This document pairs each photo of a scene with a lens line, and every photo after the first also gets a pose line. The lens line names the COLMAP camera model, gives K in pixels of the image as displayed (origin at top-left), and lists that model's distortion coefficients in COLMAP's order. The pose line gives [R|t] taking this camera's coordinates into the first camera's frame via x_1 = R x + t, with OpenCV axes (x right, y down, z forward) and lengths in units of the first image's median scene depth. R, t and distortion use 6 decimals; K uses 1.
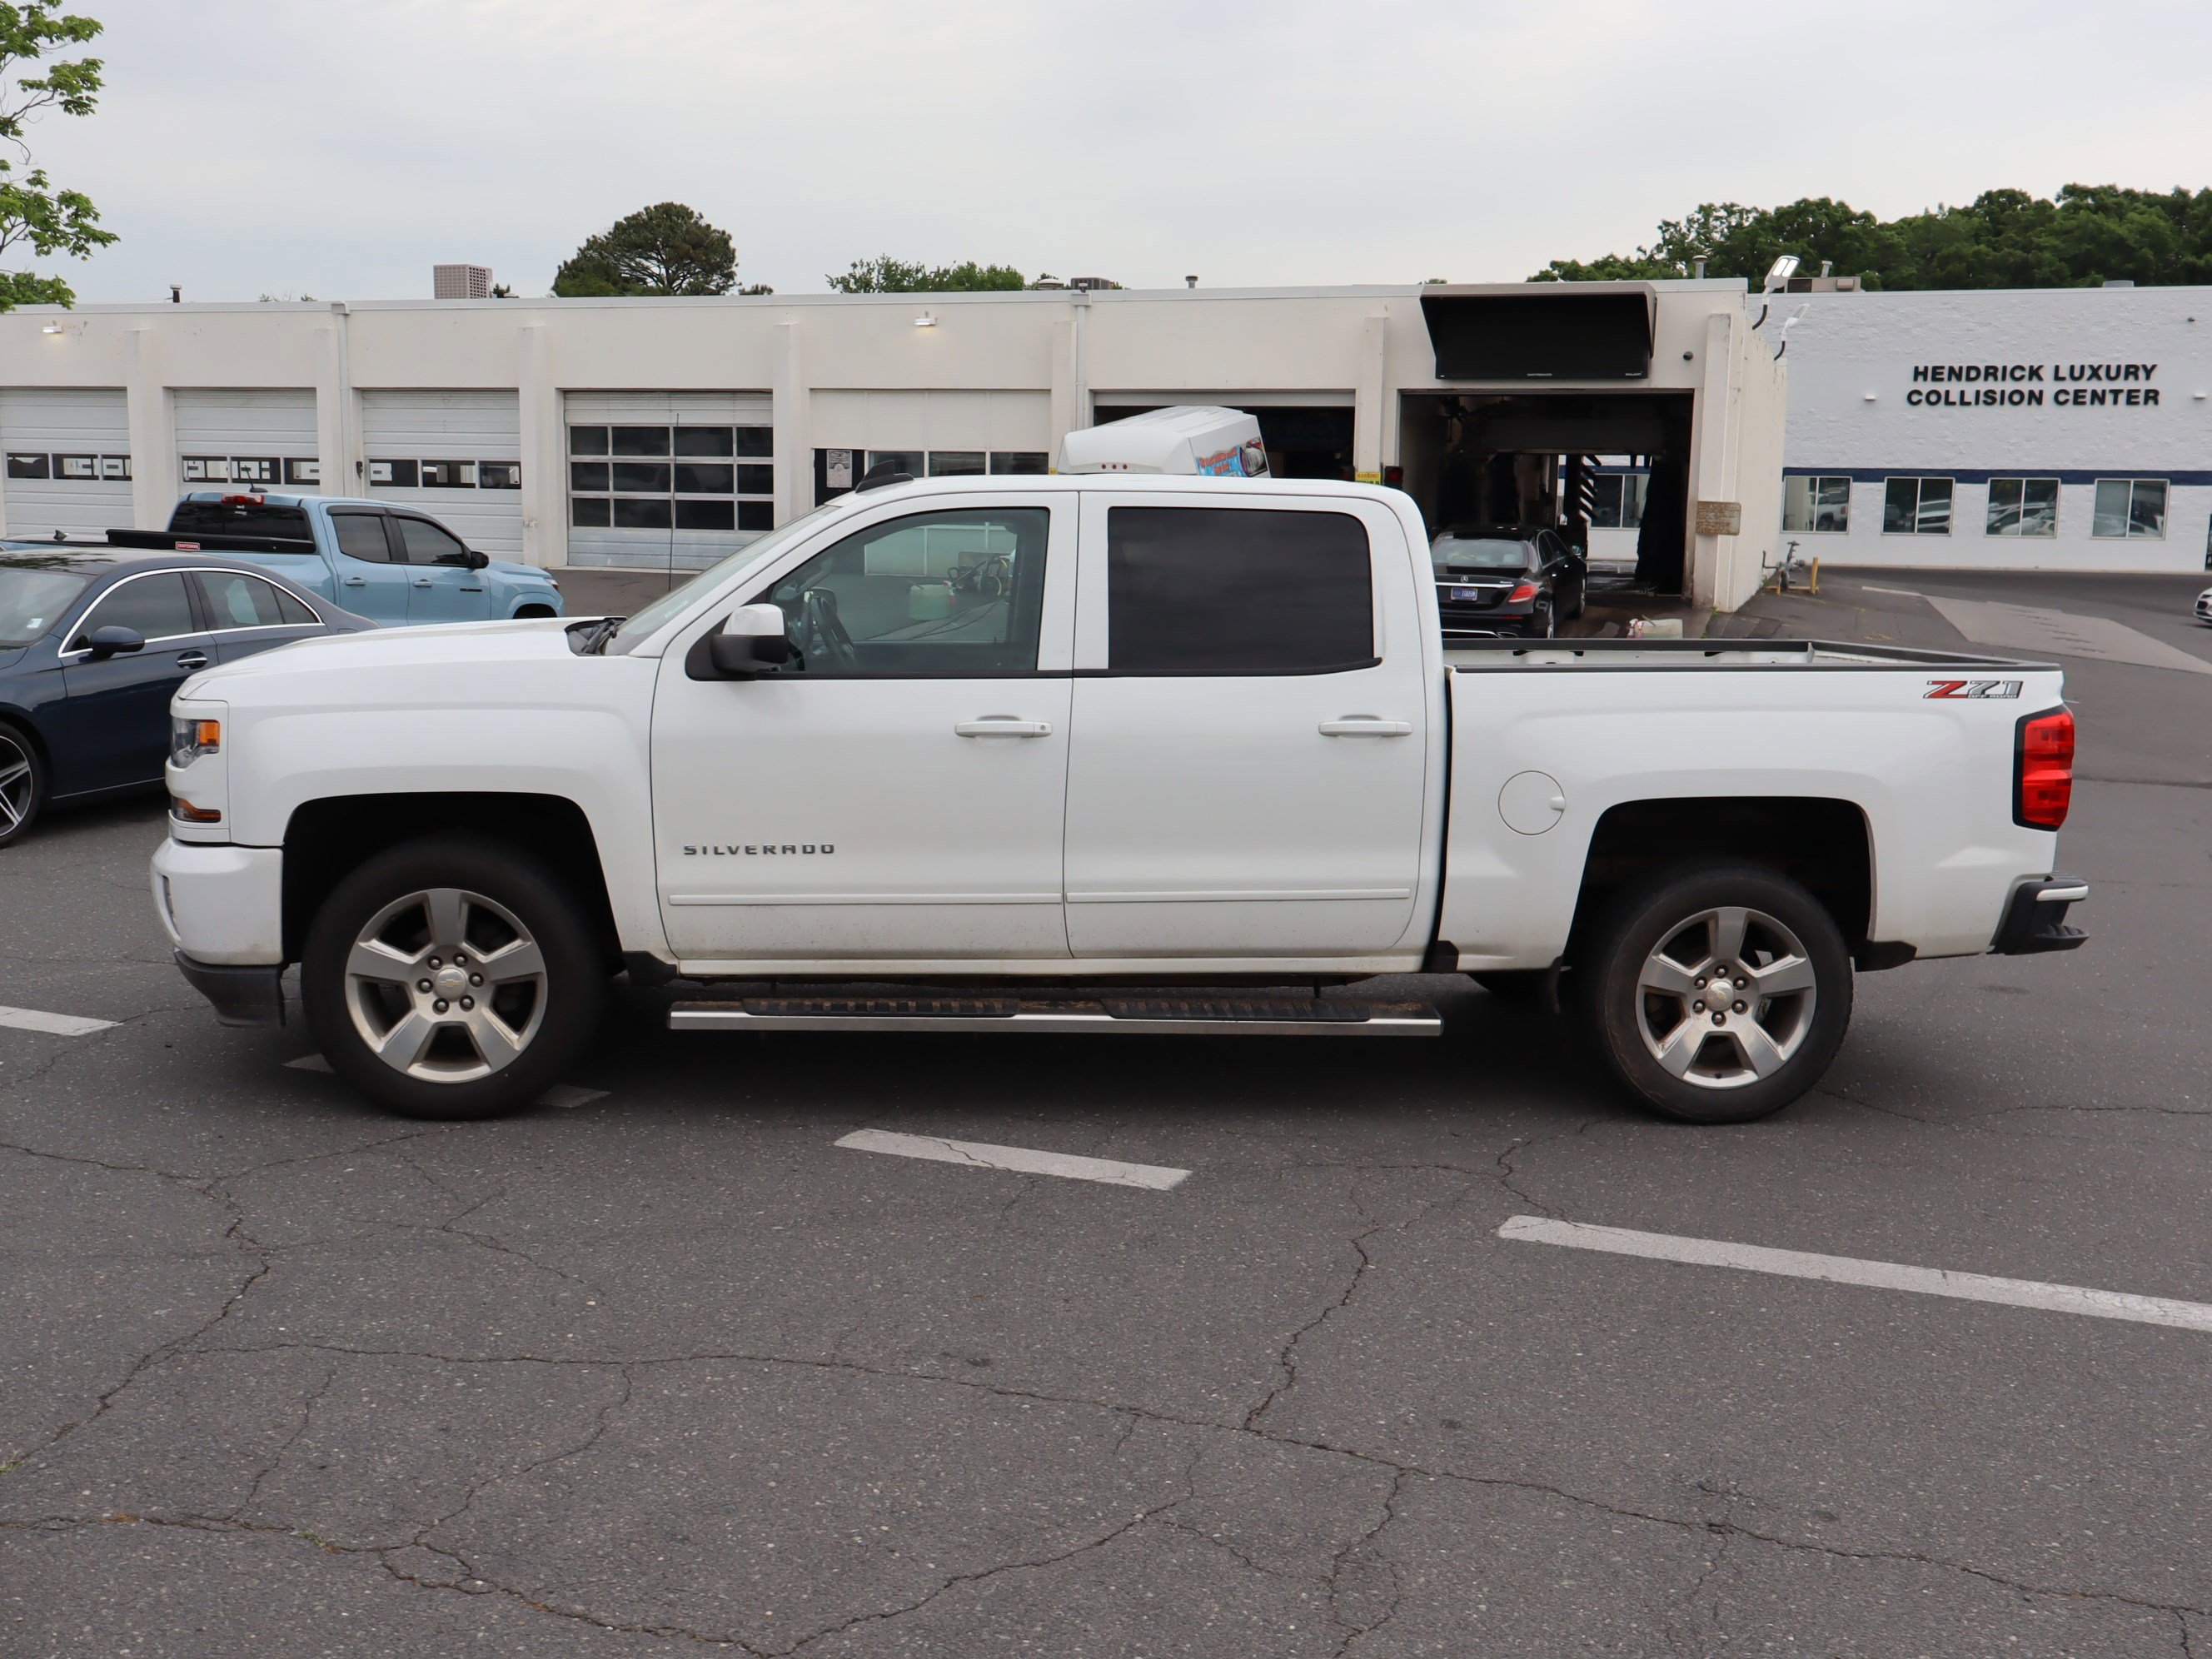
lens RADIAL K [[2088.2, 0, 1106.0], [0, 2088.2, 829.5], [0, 0, 1]] dist [0.003058, -0.001292]
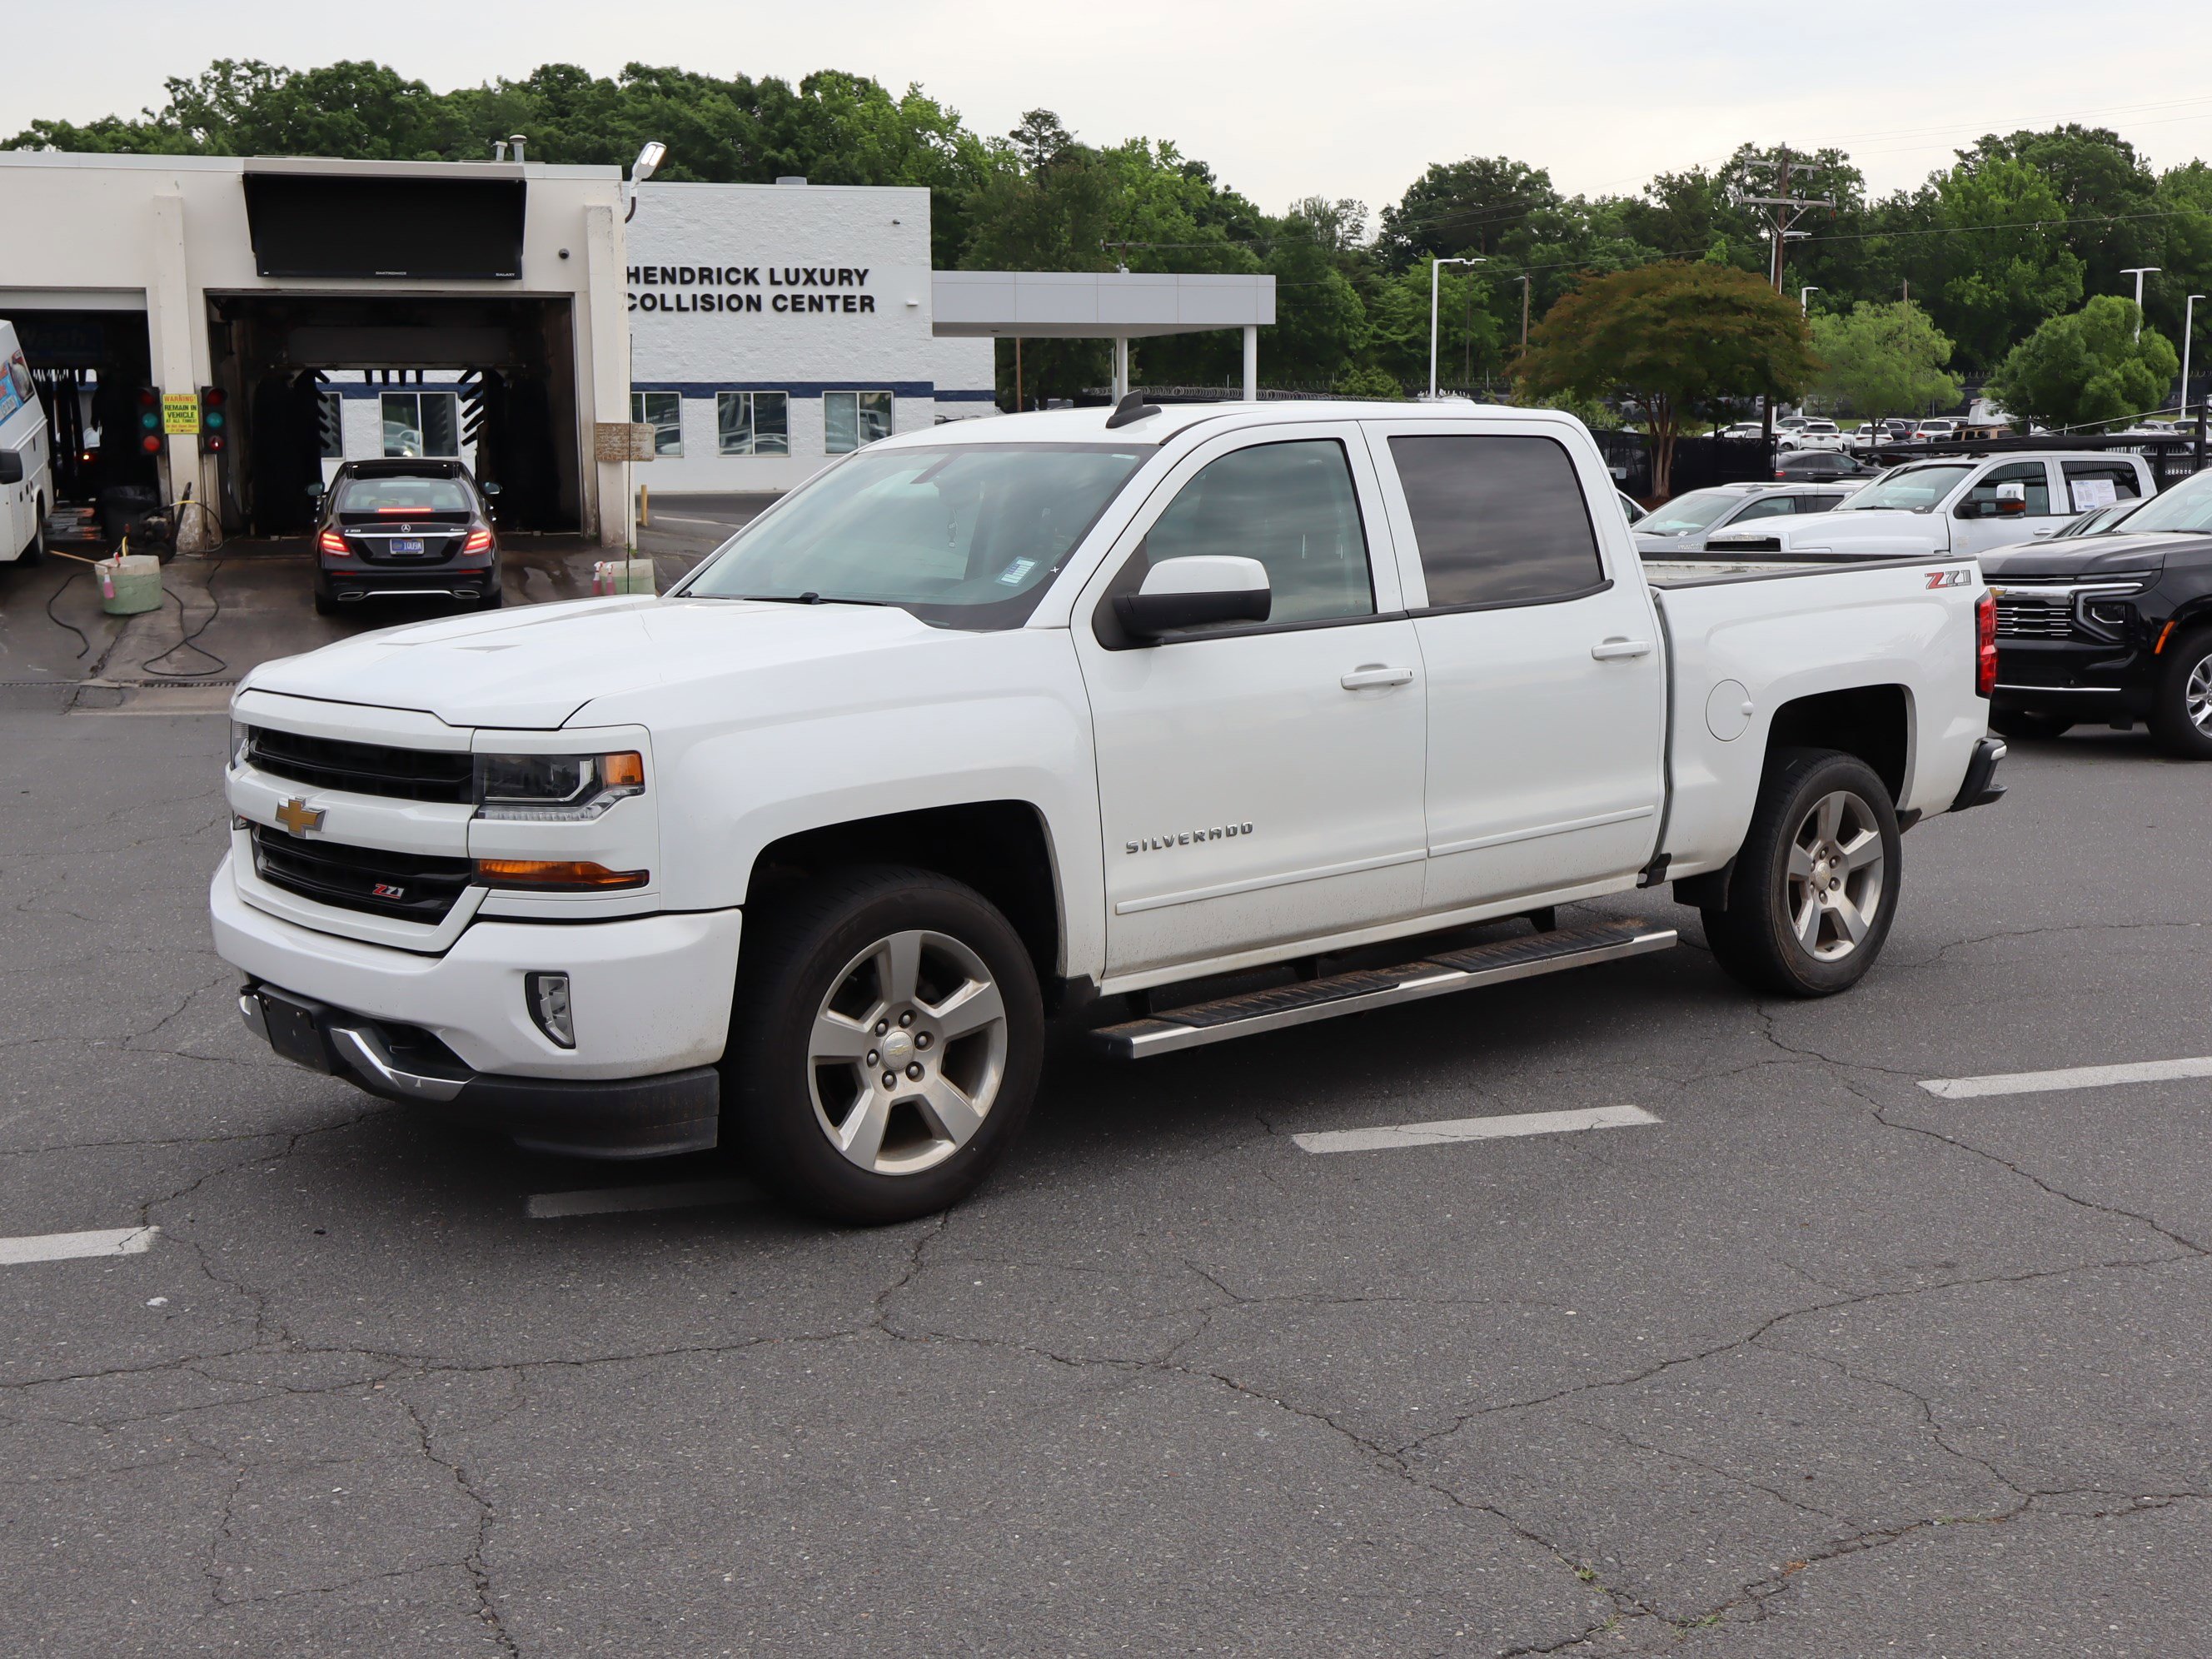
lens RADIAL K [[2518.6, 0, 1106.0], [0, 2518.6, 829.5], [0, 0, 1]] dist [0.044892, -0.112883]
pose [[0.803961, -0.115597, 0.583339, -0.221515], [0.113402, 0.992726, 0.040432, -0.011159], [-0.583769, 0.033646, 0.811222, 0.045697]]
